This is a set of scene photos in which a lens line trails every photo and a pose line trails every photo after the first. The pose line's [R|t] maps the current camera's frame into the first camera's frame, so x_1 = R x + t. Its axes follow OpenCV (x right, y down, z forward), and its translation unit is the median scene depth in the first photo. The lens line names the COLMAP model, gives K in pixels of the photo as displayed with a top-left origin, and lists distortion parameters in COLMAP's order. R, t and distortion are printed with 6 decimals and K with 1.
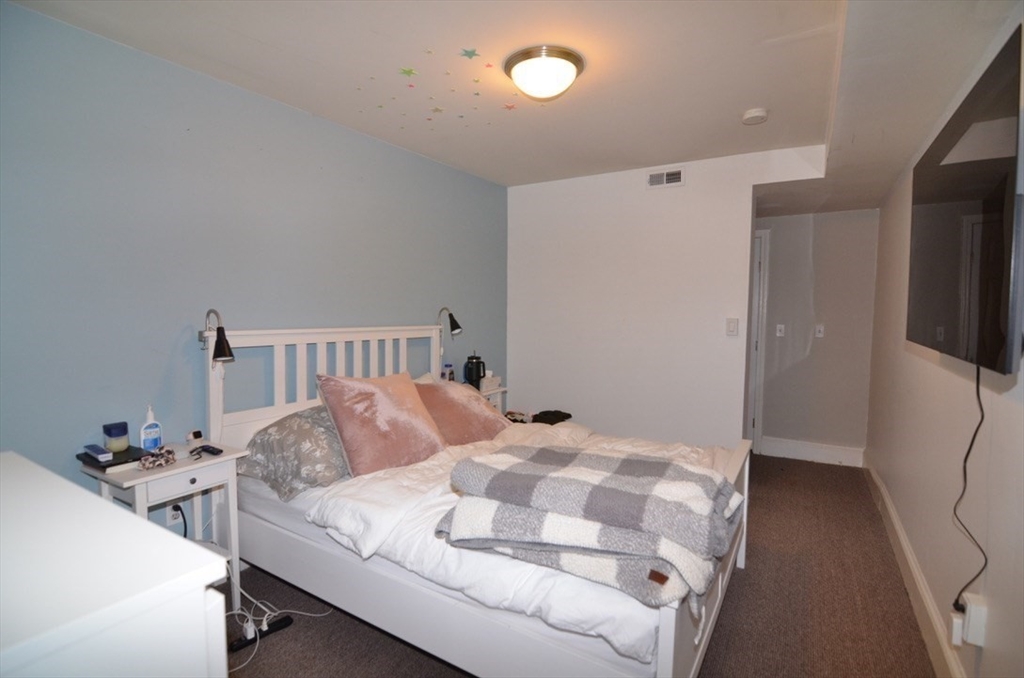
lens RADIAL K [[493.5, 0, 515.4], [0, 493.5, 338.6], [0, 0, 1]] dist [-0.017152, -0.005925]
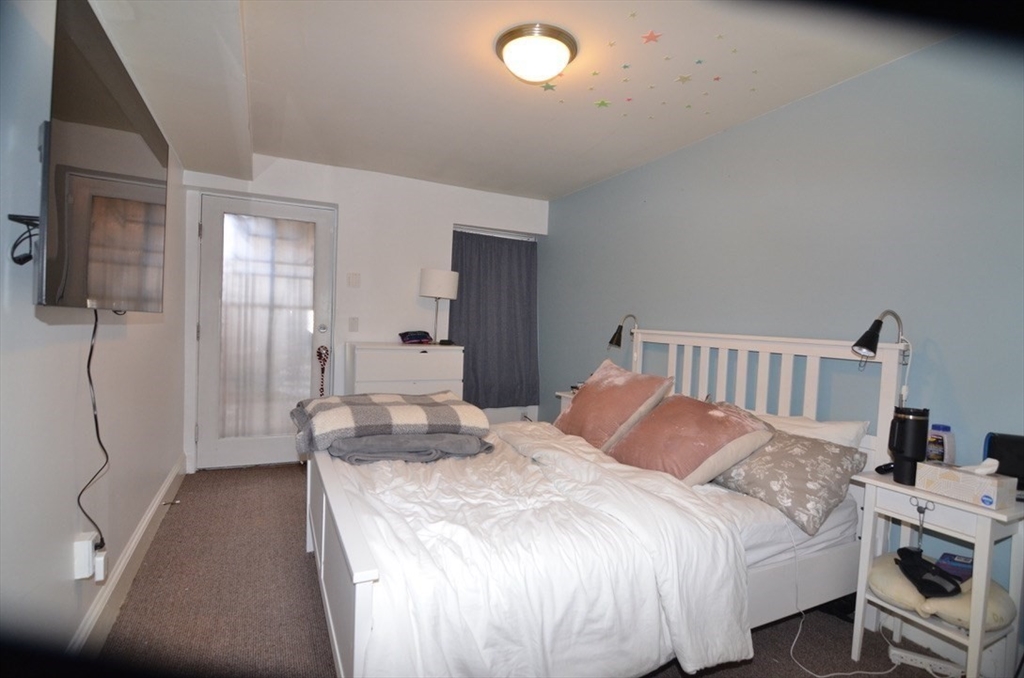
lens RADIAL K [[493.5, 0, 515.4], [0, 493.5, 338.6], [0, 0, 1]] dist [-0.017152, -0.005925]
pose [[-0.530940, 0.003384, -0.847403, 0.694499], [-0.090054, 0.994104, 0.060393, -0.035735], [0.842611, 0.108377, -0.527505, 1.195127]]
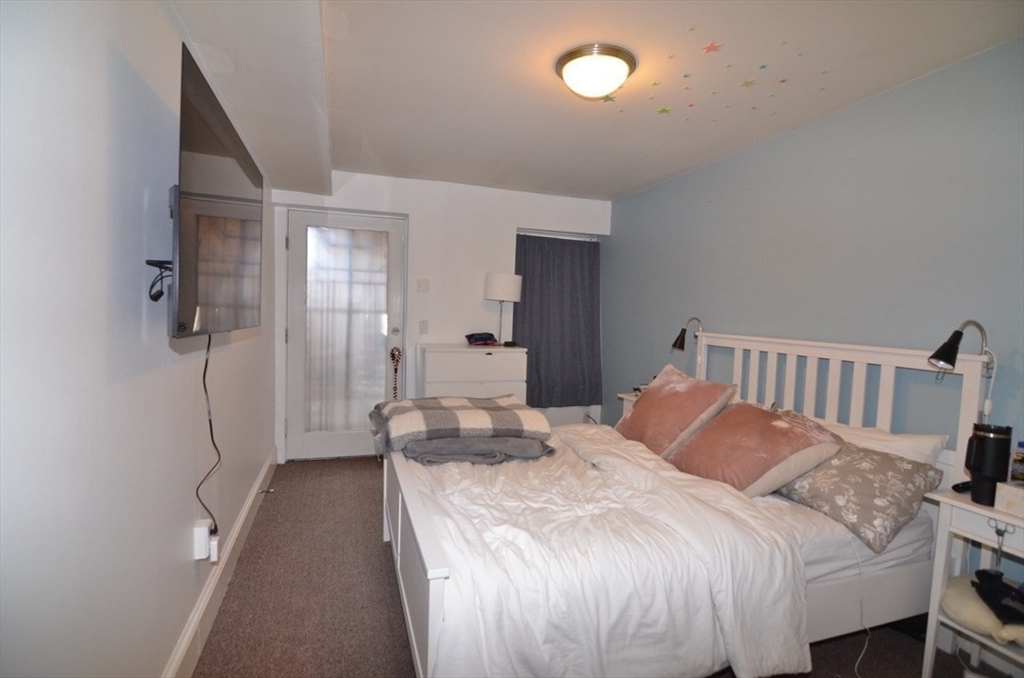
lens RADIAL K [[493.5, 0, 515.4], [0, 493.5, 338.6], [0, 0, 1]] dist [-0.017152, -0.005925]
pose [[-0.637266, 0.018134, -0.770431, 0.719242], [-0.078206, 0.993040, 0.088062, -0.067048], [0.766665, 0.116371, -0.631413, 1.216582]]
